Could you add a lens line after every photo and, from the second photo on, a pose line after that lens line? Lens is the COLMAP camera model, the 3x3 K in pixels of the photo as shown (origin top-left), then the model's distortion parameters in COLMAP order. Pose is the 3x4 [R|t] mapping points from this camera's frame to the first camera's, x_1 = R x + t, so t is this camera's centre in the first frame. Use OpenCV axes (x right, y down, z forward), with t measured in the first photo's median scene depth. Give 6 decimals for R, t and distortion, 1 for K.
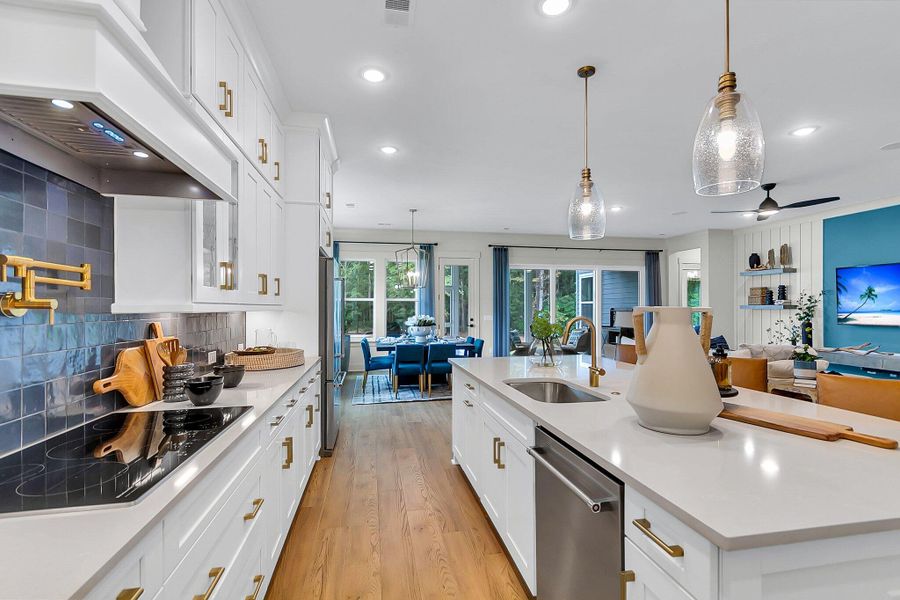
lens RADIAL K [[420.4, 0, 453.8], [0, 420.4, 307.3], [0, 0, 1]] dist [0.012029, 0.000430]
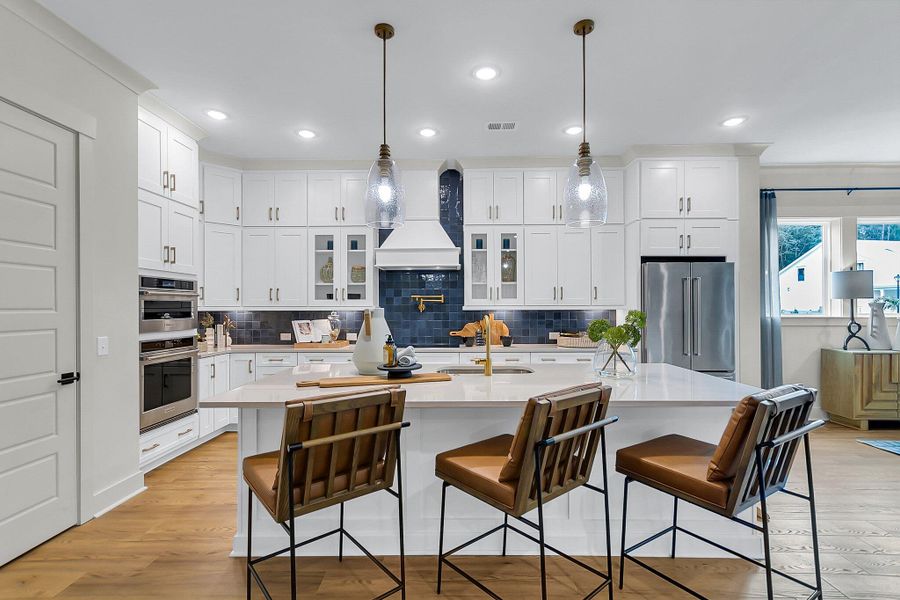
lens RADIAL K [[408.2, 0, 448.4], [0, 408.2, 305.6], [0, 0, 1]] dist [-0.002200, -0.000208]
pose [[-0.203460, 0.000514, -0.979083, 0.424576], [0.005955, 0.999982, -0.000713, -0.002365], [0.979065, -0.005975, -0.203459, 0.327756]]
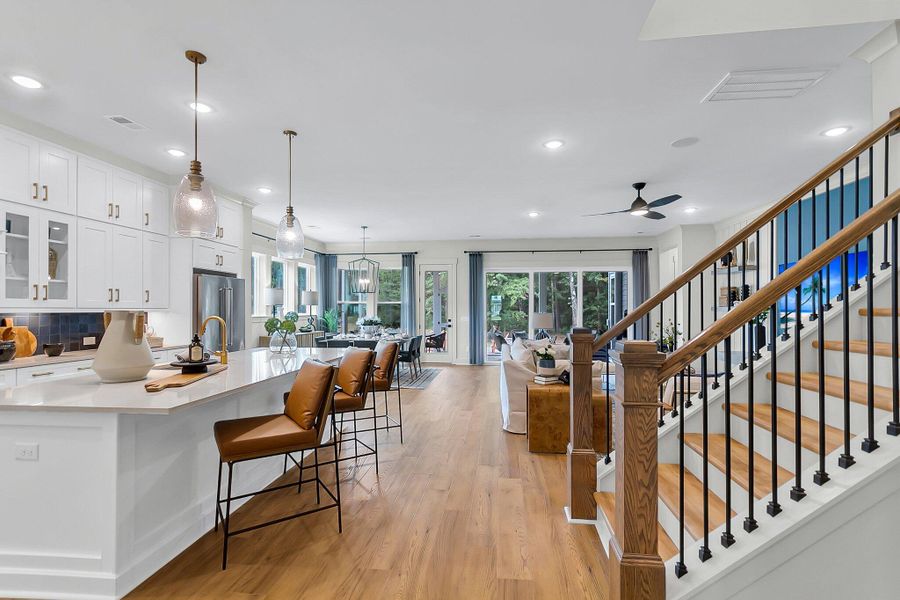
lens RADIAL K [[420.4, 0, 453.8], [0, 420.4, 307.3], [0, 0, 1]] dist [0.012029, 0.000430]
pose [[0.951605, -0.001128, -0.307322, 0.449640], [0.000145, 0.999995, -0.003222, -0.000658], [0.307324, 0.003021, 0.951600, -0.042911]]
